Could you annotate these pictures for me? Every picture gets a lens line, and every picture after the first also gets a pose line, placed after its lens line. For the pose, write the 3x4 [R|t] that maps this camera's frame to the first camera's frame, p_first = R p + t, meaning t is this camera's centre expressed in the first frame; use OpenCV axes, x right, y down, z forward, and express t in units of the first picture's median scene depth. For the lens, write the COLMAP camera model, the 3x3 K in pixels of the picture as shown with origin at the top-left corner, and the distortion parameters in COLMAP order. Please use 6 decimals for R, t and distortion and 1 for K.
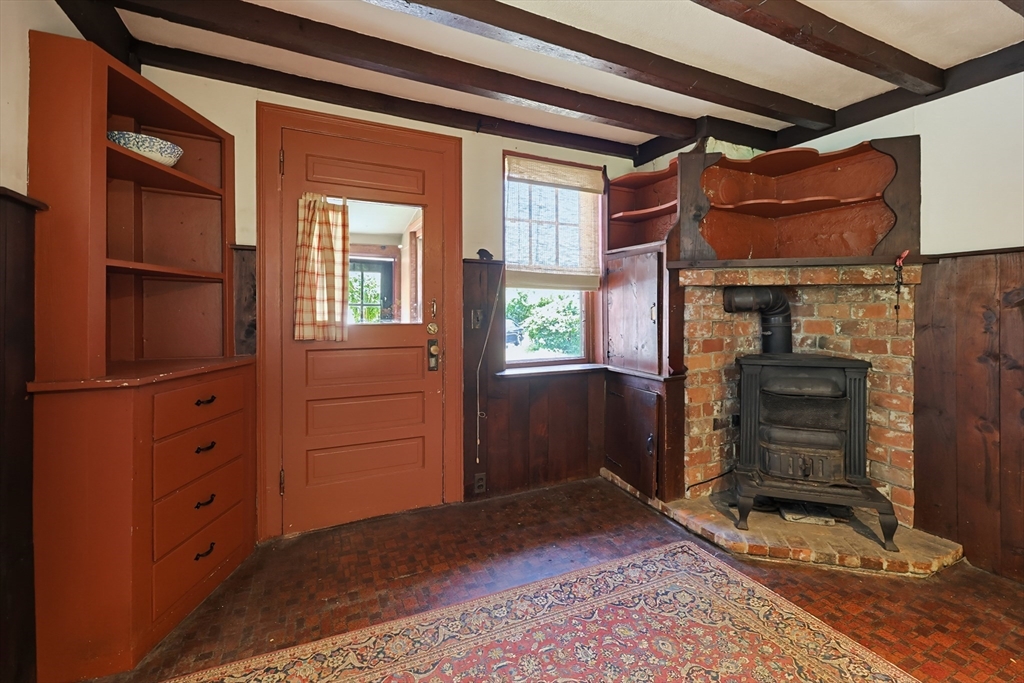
lens RADIAL K [[437.2, 0, 509.6], [0, 437.2, 314.3], [0, 0, 1]] dist [-0.000358, -0.000221]
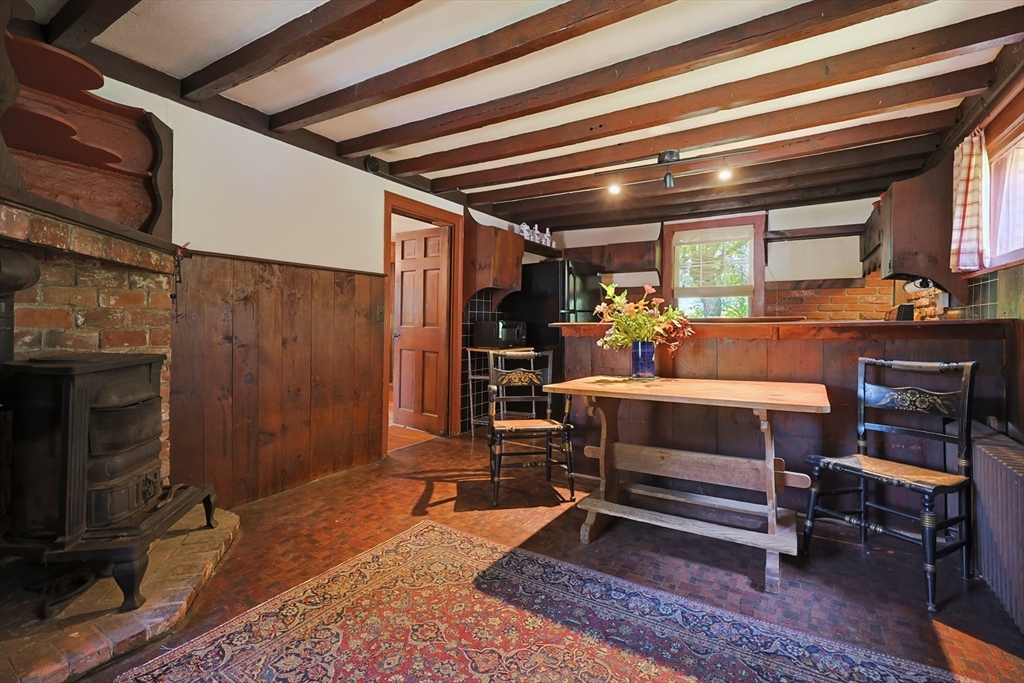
lens RADIAL K [[442.7, 0, 512.0], [0, 442.7, 315.0], [0, 0, 1]] dist [-0.000393, -0.000049]
pose [[-0.527842, 0.009512, 0.849289, -0.420823], [-0.007405, 0.999848, -0.015801, 0.040249], [-0.849310, -0.014629, -0.527691, 0.962079]]
